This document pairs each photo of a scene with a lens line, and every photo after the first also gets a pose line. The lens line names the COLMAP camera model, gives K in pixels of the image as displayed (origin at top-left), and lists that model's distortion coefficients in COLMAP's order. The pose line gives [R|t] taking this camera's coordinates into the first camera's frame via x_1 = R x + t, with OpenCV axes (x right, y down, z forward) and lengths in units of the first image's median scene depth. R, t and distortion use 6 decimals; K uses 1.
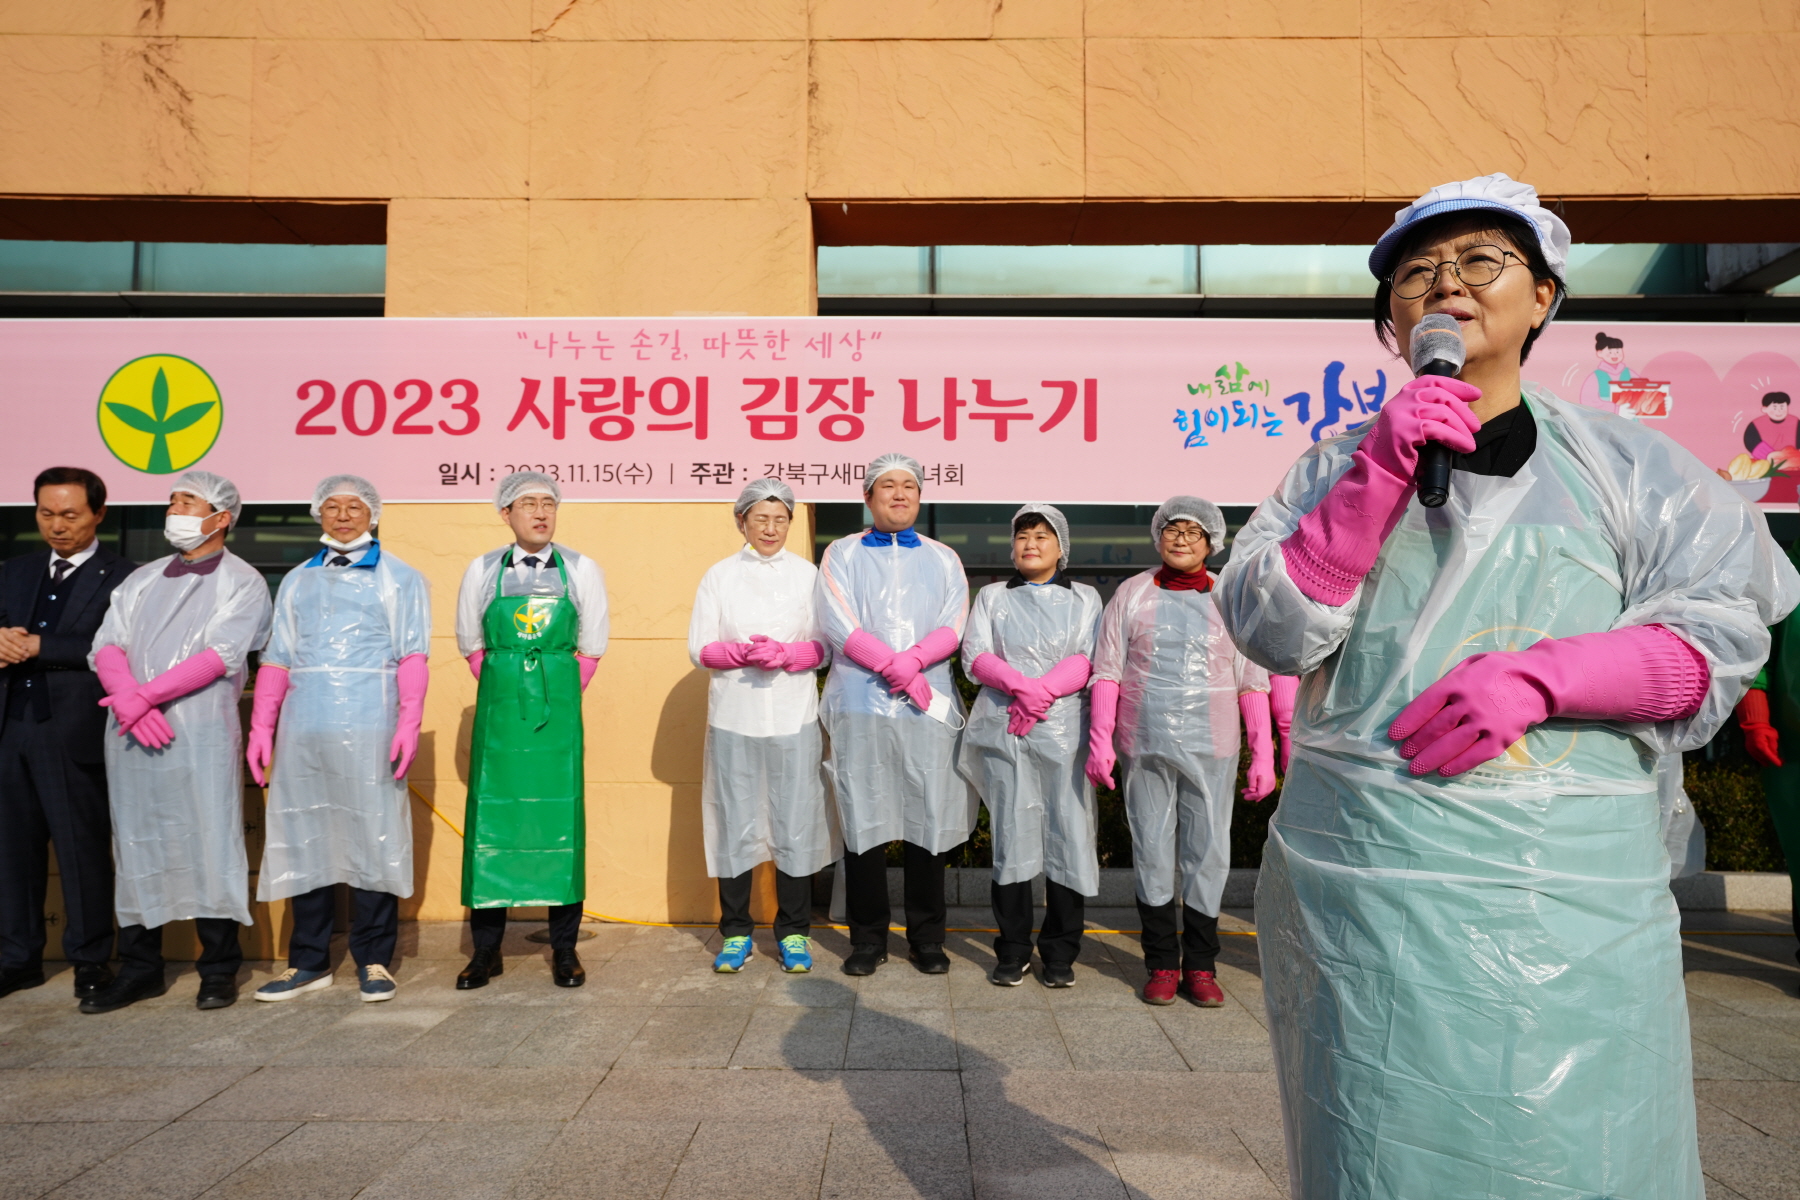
lens RADIAL K [[1381.7, 0, 868.9], [0, 1381.7, 592.5], [0, 0, 1]] dist [0.008335, 0.005827]
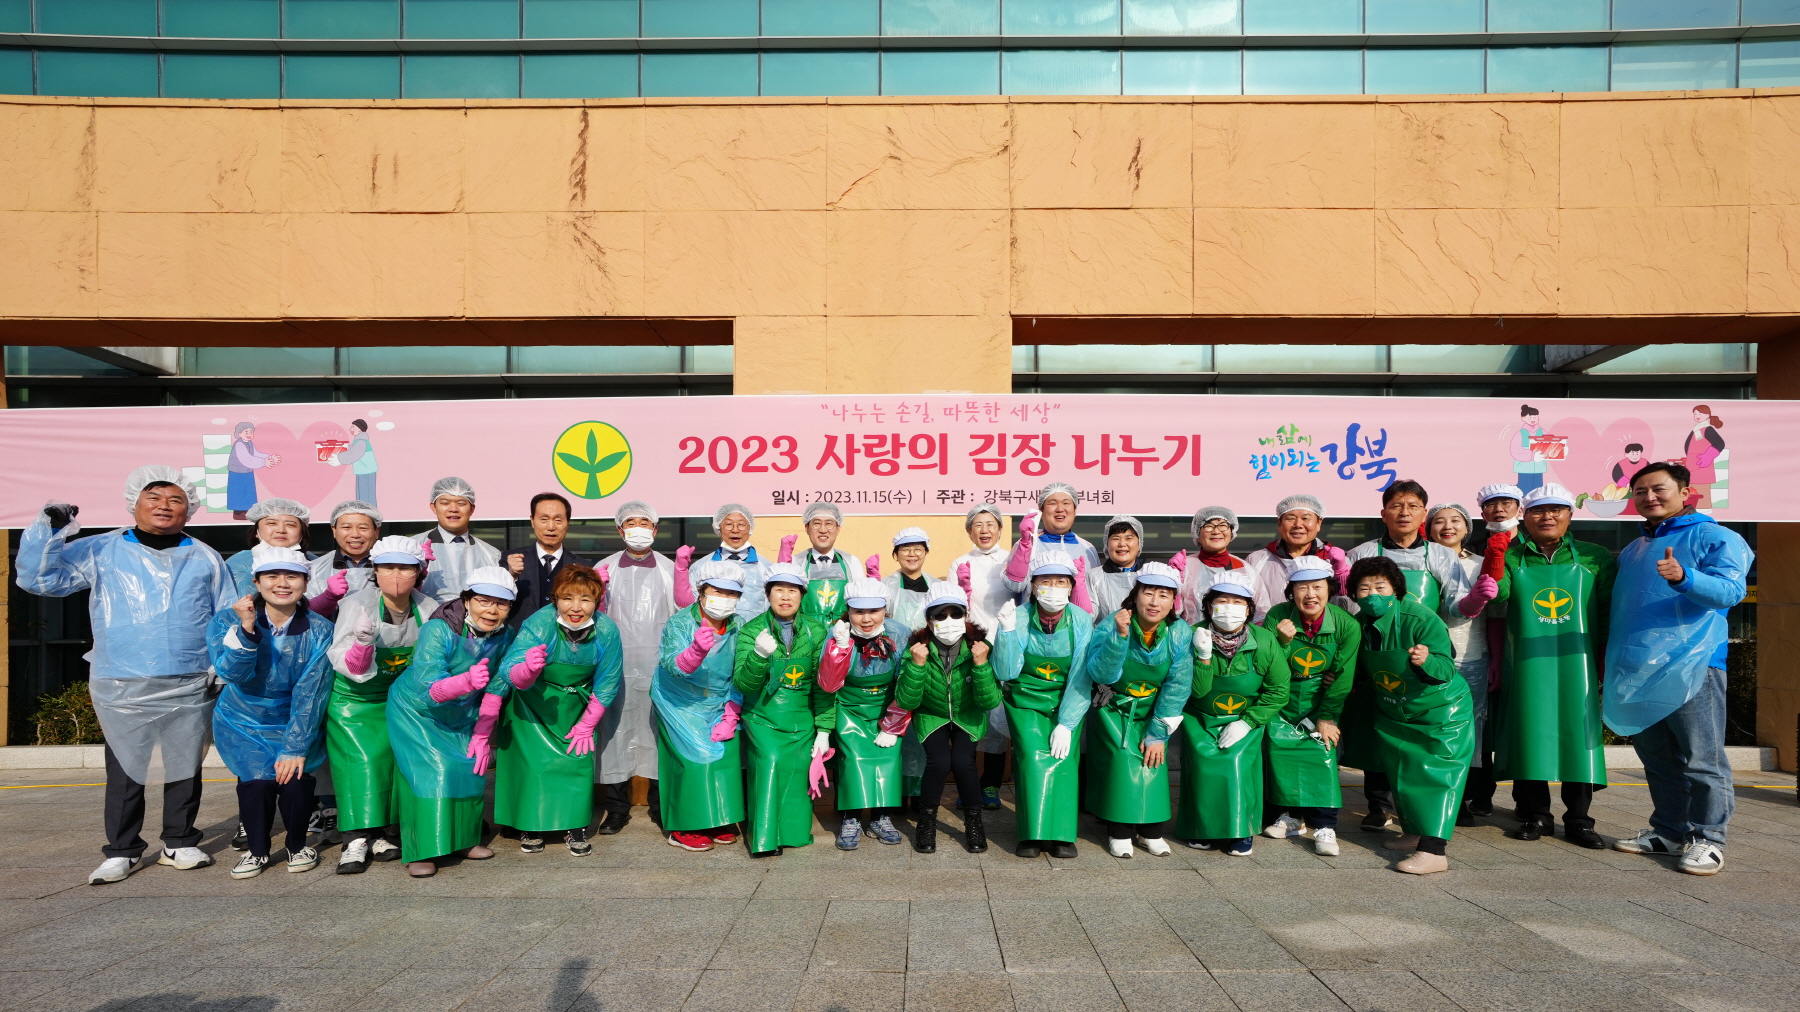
lens RADIAL K [[914.7, 0, 910.4], [0, 914.7, 633.5], [0, 0, 1]] dist [-0.016695, 0.009168]
pose [[0.999952, -0.004465, 0.008714, -0.167699], [0.003852, 0.997595, 0.069202, -0.005083], [-0.009002, -0.069165, 0.997565, -0.026690]]
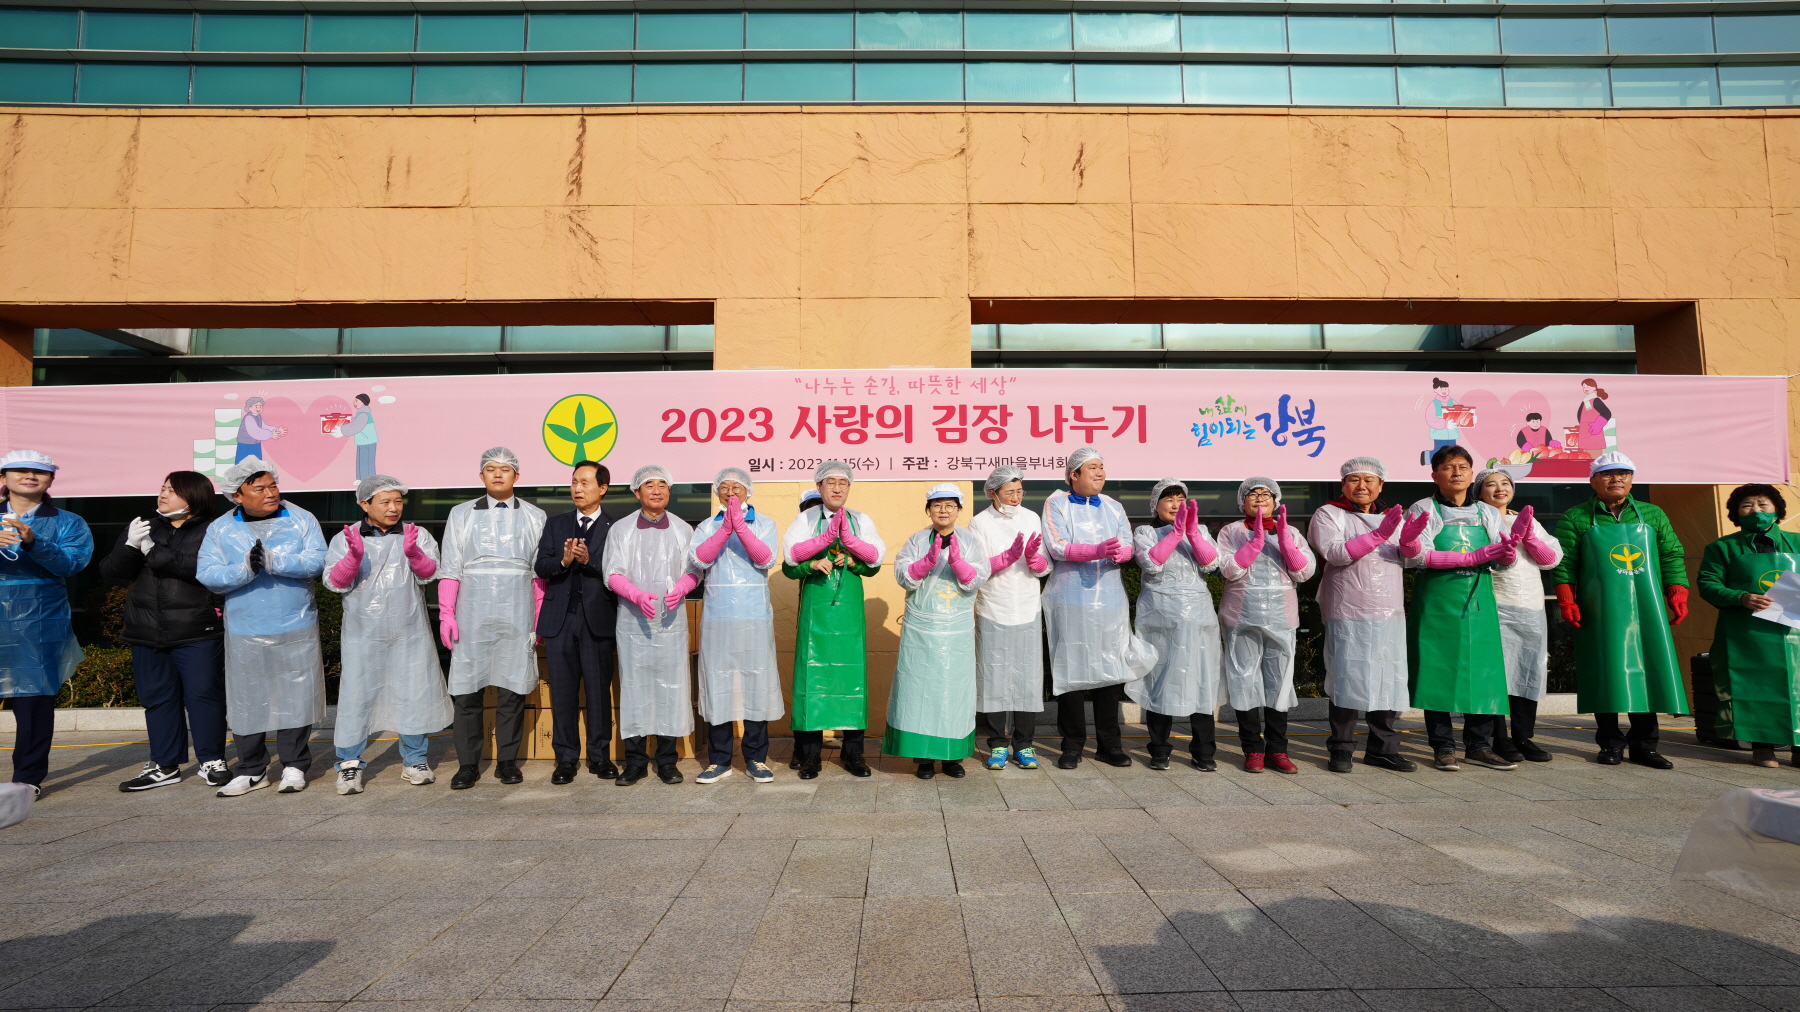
lens RADIAL K [[892.7, 0, 909.3], [0, 892.7, 527.4], [0, 0, 1]] dist [-0.029455, 0.001516]
pose [[0.999443, -0.009543, 0.031965, -0.155734], [0.009935, 0.999877, -0.012124, 0.003189], [-0.031846, 0.012435, 0.999415, -0.064126]]
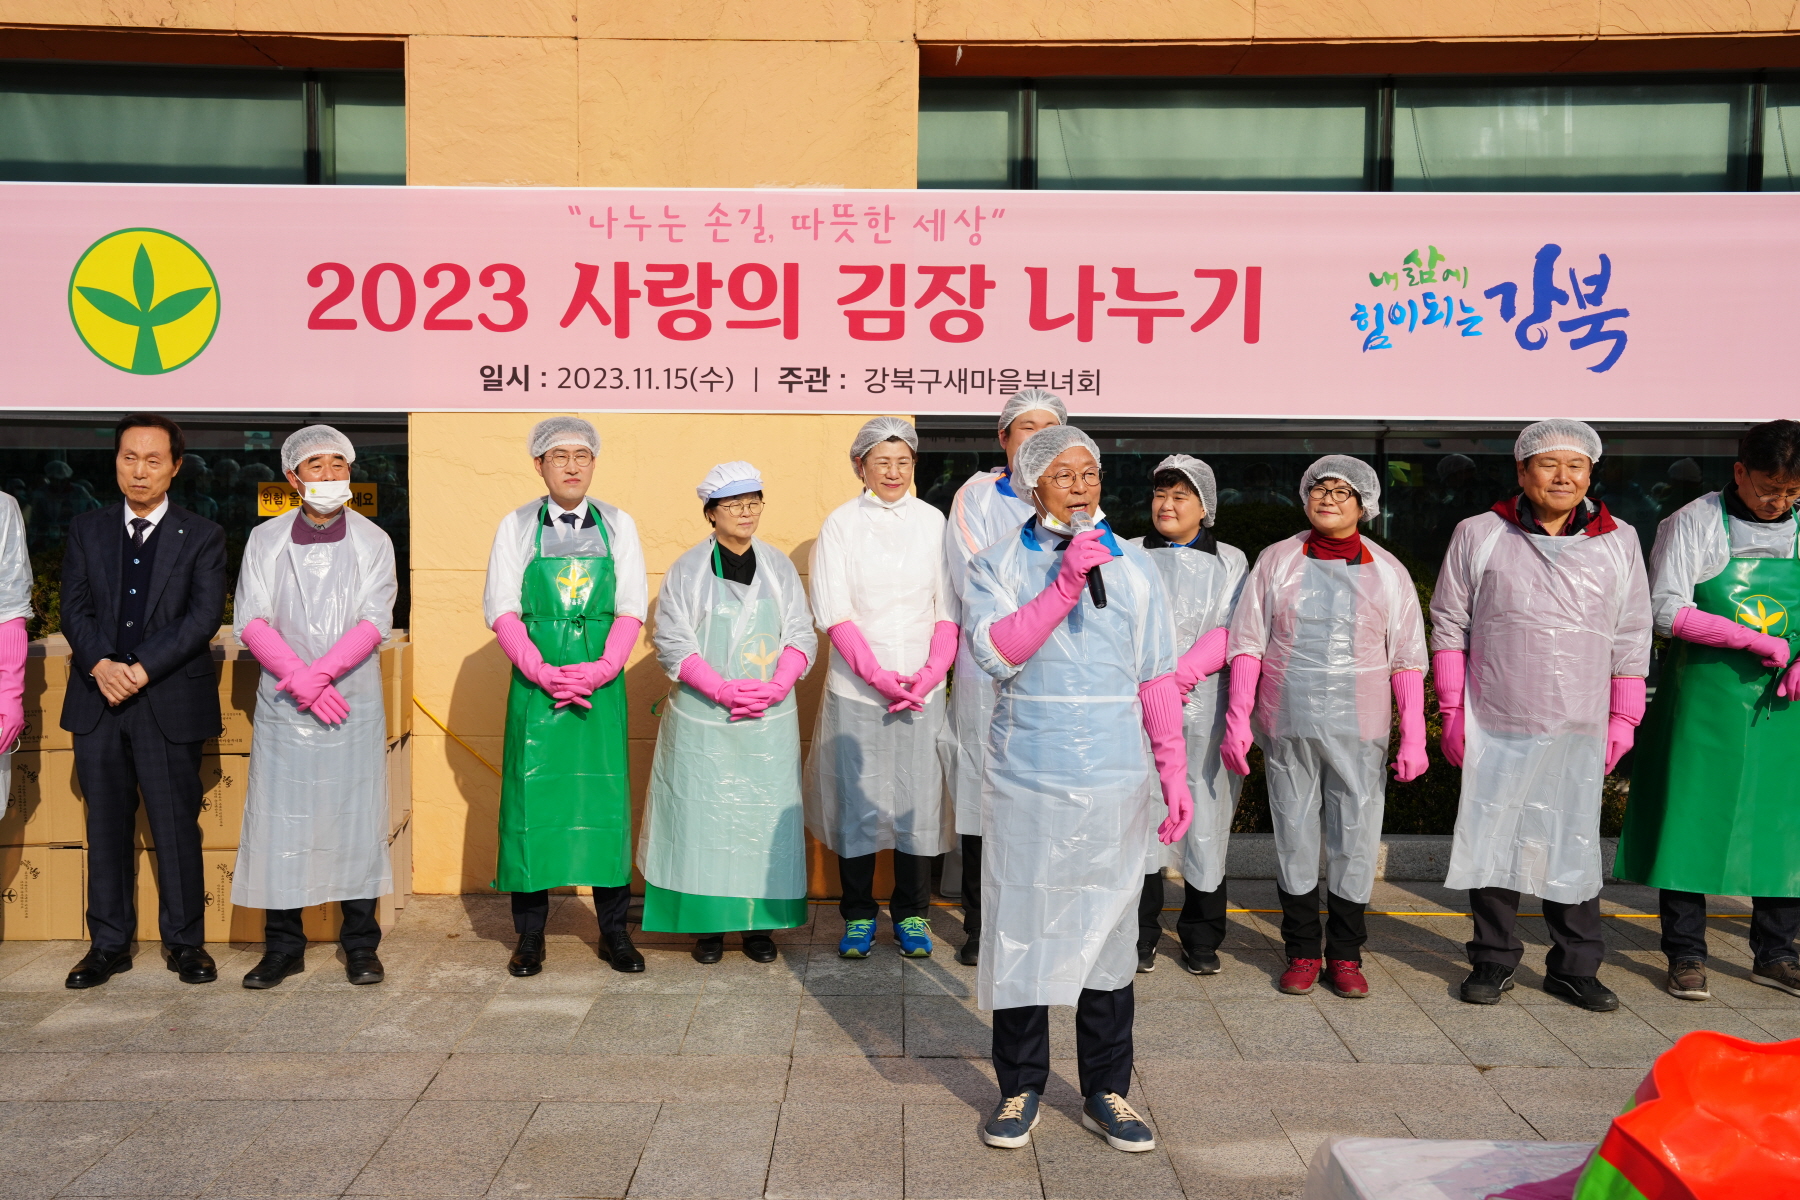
lens RADIAL K [[2210.5, 0, 862.9], [0, 2210.5, 589.0], [0, 0, 1]] dist [0.154055, -0.216766]
pose [[0.999998, 0.001915, 0.000531, -0.077580], [-0.001966, 0.992324, 0.123650, -0.126850], [-0.000290, -0.123651, 0.992326, -0.368147]]
